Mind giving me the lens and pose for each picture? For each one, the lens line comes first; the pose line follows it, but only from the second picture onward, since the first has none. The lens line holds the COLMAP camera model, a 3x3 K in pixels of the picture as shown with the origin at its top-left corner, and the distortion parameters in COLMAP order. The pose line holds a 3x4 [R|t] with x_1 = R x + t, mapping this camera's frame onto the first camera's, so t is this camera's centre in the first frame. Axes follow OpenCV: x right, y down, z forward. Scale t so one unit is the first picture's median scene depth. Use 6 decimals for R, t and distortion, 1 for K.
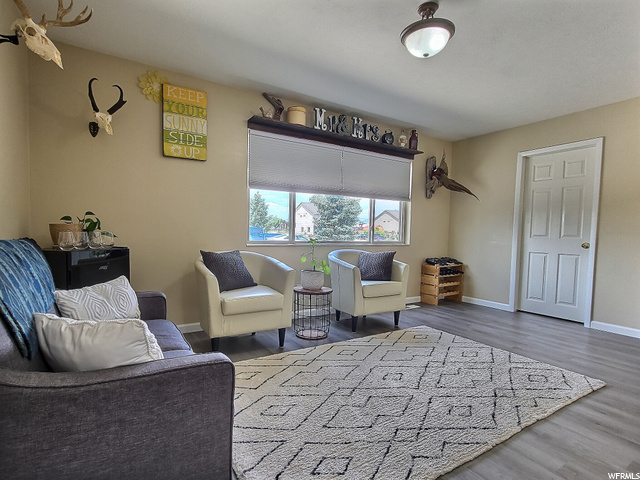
lens RADIAL K [[346.7, 0, 318.3], [0, 346.7, 240.9], [0, 0, 1]] dist [0.003966, 0.000900]
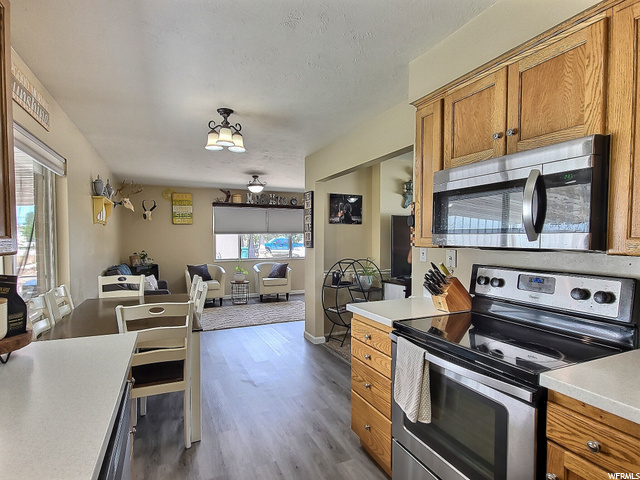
lens RADIAL K [[346.7, 0, 321.5], [0, 346.7, 241.7], [0, 0, 1]] dist [0.003966, 0.000900]
pose [[0.992512, -0.025715, -0.119406, 0.774286], [0.023704, 0.999553, -0.018228, -0.060504], [0.119822, 0.015261, 0.992678, -1.124287]]
